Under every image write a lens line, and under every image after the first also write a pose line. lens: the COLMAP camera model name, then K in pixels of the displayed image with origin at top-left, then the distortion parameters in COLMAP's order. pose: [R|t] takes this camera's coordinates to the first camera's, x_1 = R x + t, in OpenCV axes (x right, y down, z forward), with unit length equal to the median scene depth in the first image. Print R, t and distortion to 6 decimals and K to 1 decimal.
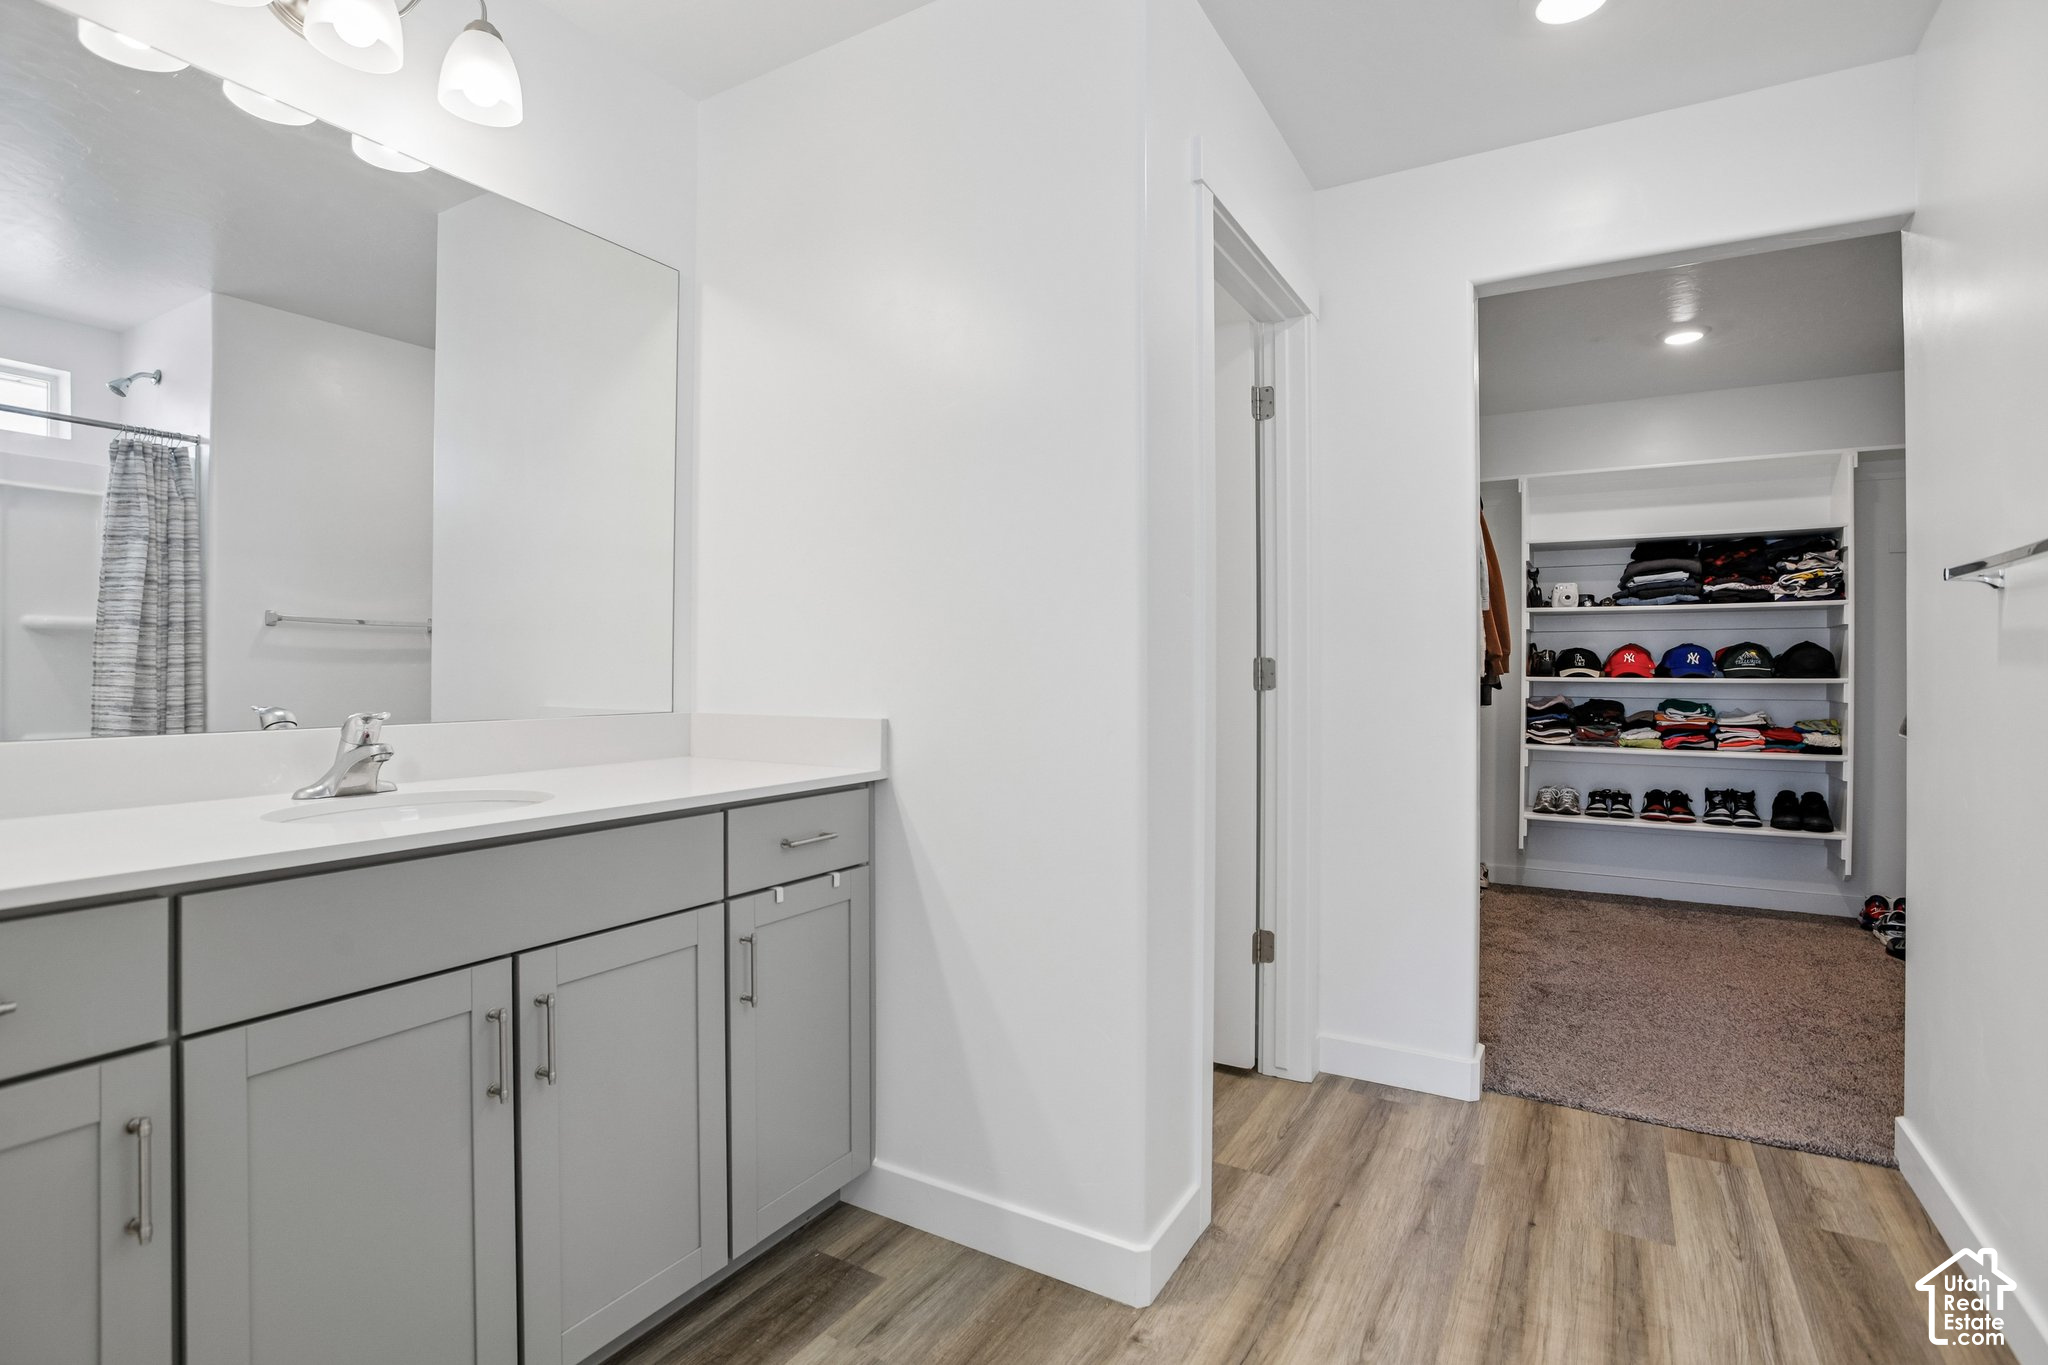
lens RADIAL K [[978.4, 0, 1024.0], [0, 978.4, 682.5], [0, 0, 1]] dist [0.000677, 0.001385]
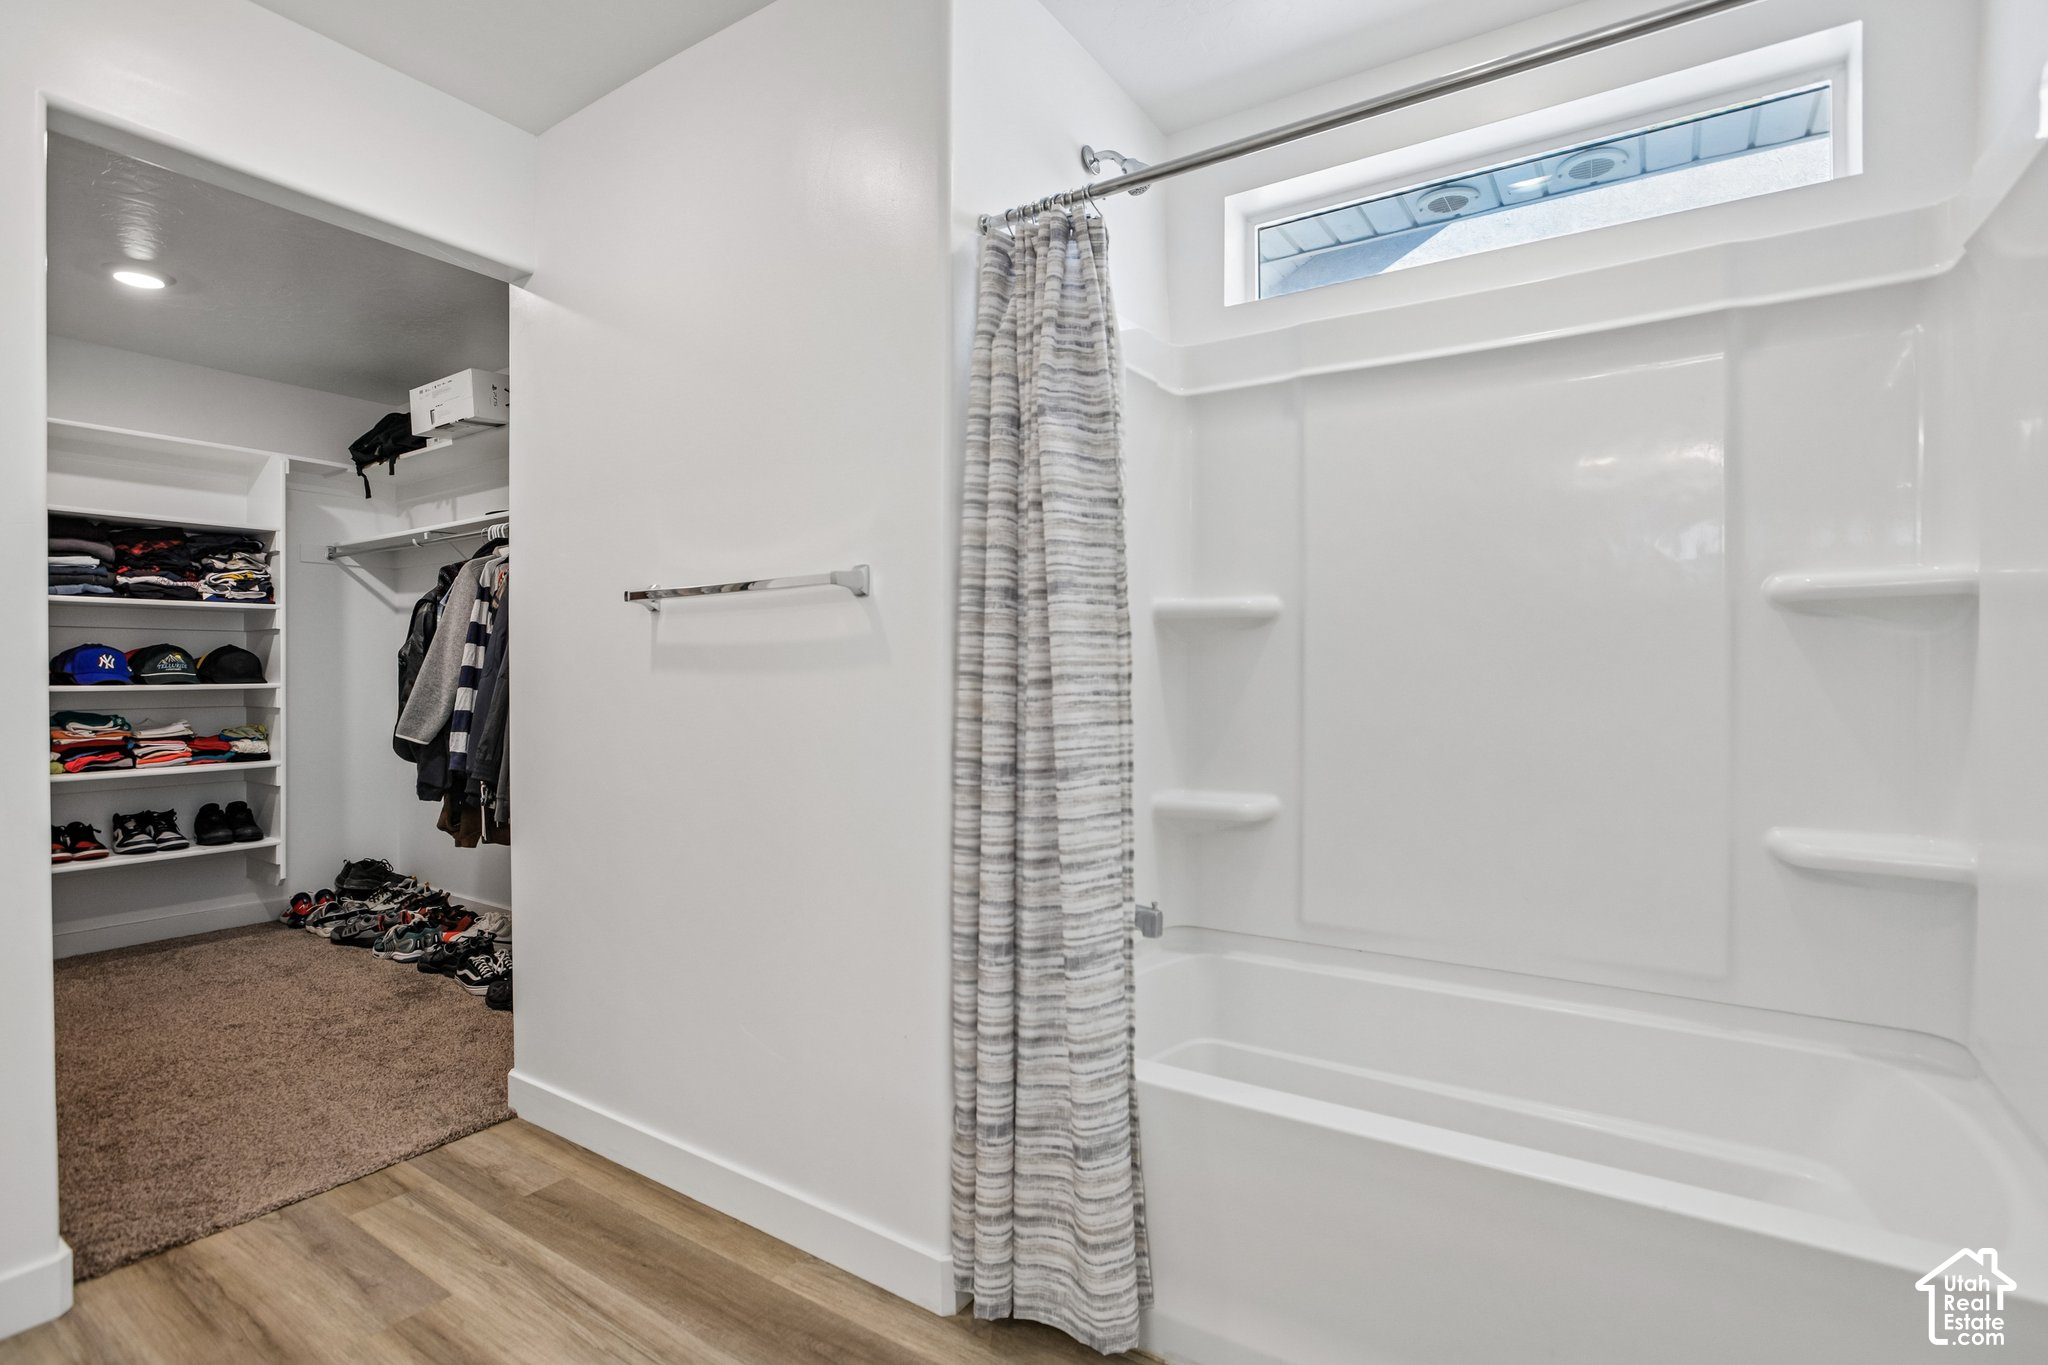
lens RADIAL K [[978.4, 0, 1024.0], [0, 978.4, 682.5], [0, 0, 1]] dist [0.000677, 0.001385]
pose [[0.103052, -0.012683, 0.994595, -0.074529], [0.017417, 0.999788, 0.010945, -0.002289], [-0.994523, 0.016195, 0.103251, 0.135223]]
